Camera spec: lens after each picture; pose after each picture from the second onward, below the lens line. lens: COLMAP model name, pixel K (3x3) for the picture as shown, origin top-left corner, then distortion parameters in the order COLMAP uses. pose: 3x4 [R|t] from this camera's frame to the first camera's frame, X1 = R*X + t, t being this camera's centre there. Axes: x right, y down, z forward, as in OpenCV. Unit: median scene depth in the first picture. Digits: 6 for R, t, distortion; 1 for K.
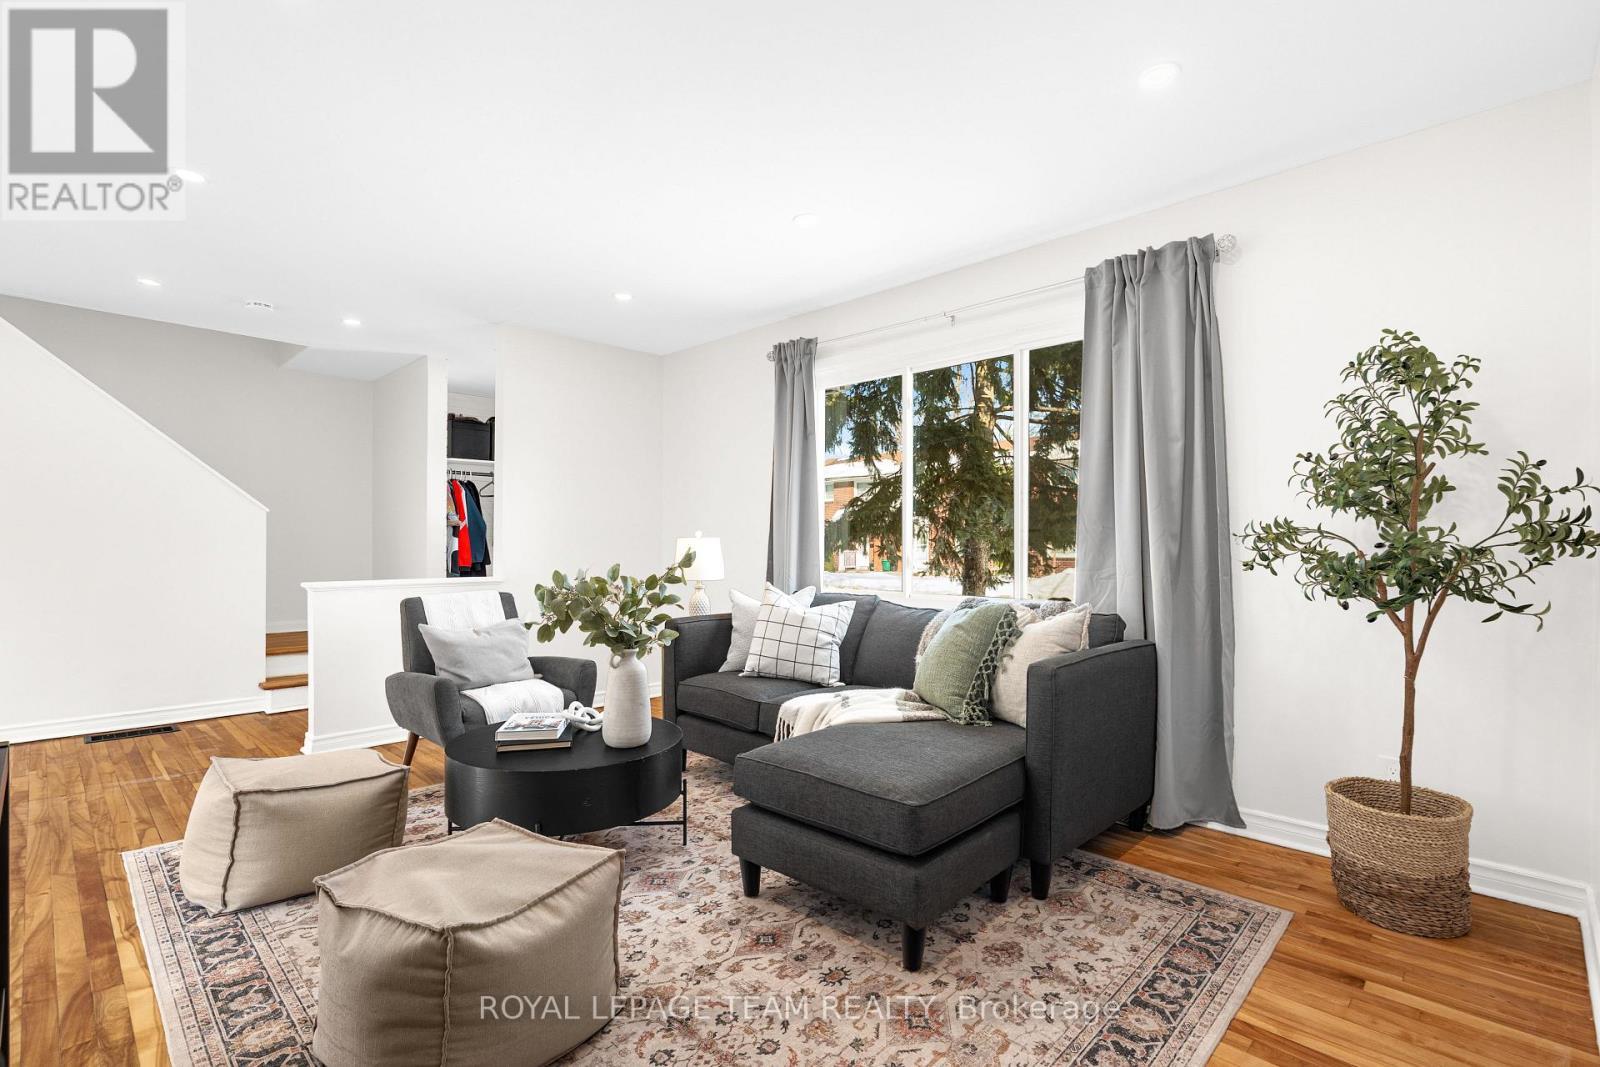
lens RADIAL K [[742.6, 0, 805.0], [0, 742.6, 536.1], [0, 0, 1]] dist [-0.000252, -0.000121]
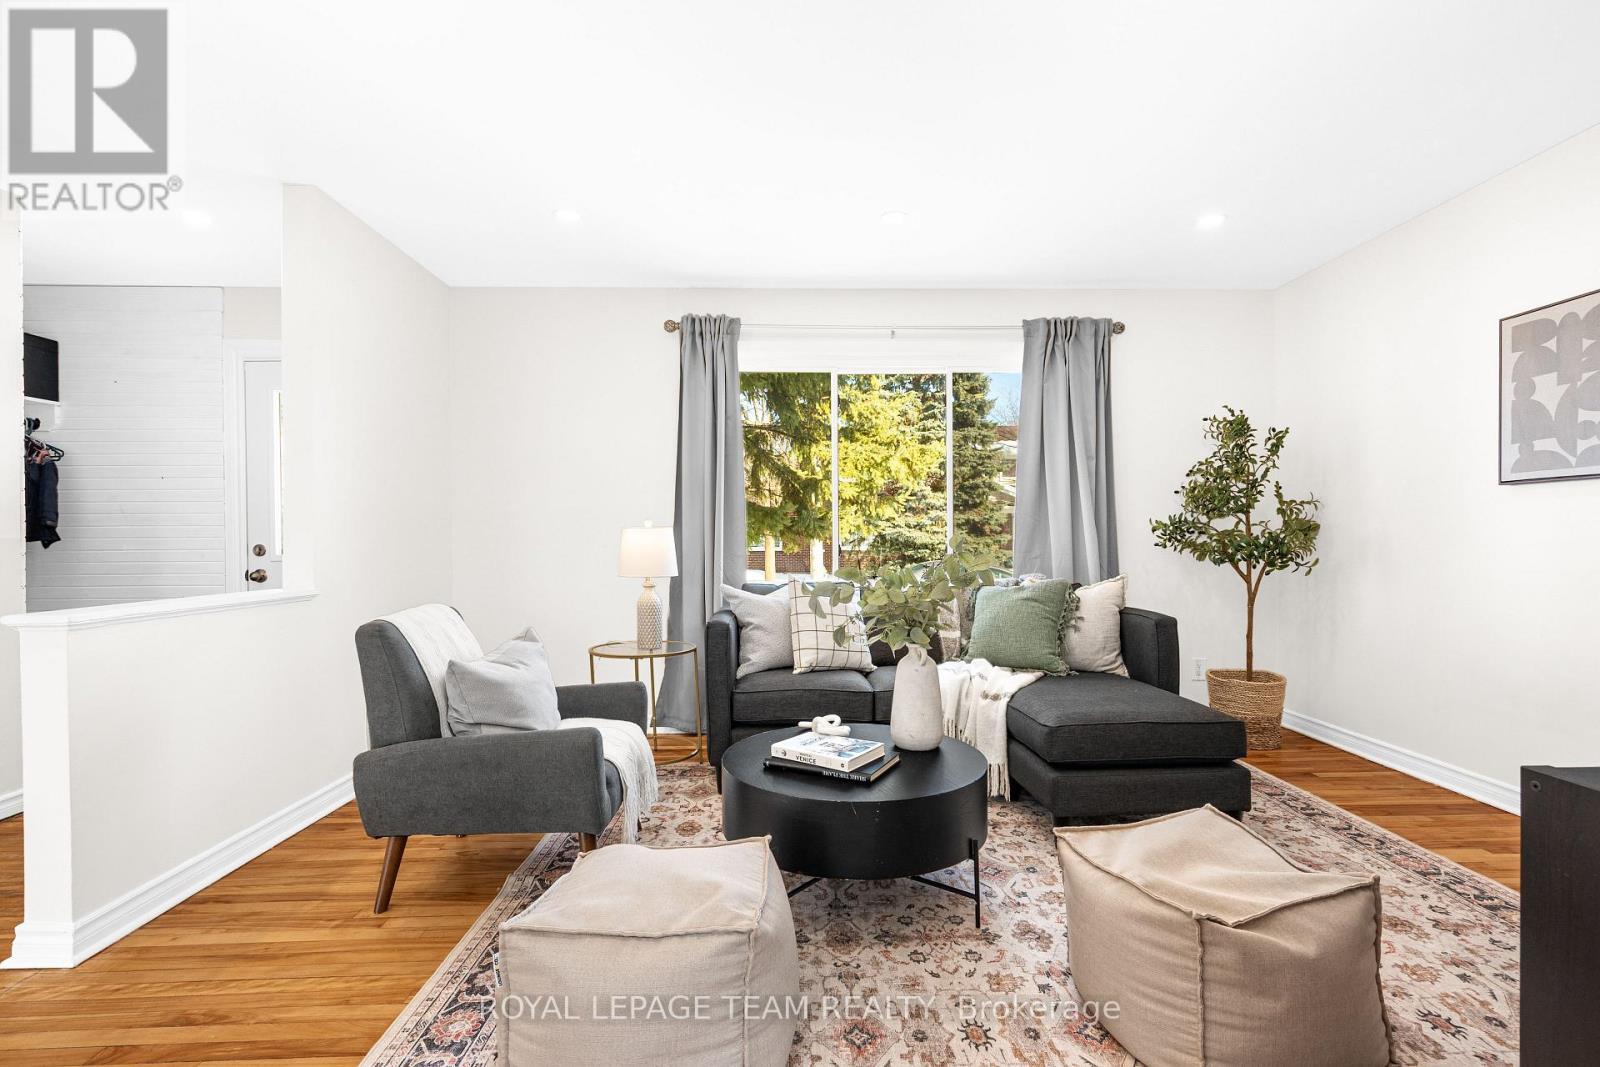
lens RADIAL K [[734.7, 0, 804.9], [0, 734.7, 539.9], [0, 0, 1]] dist [-0.000516, -0.000376]
pose [[0.709448, -0.008976, 0.704701, -1.130860], [0.000695, 0.999927, 0.012037, 0.010067], [-0.704758, -0.008050, 0.709402, 0.506602]]
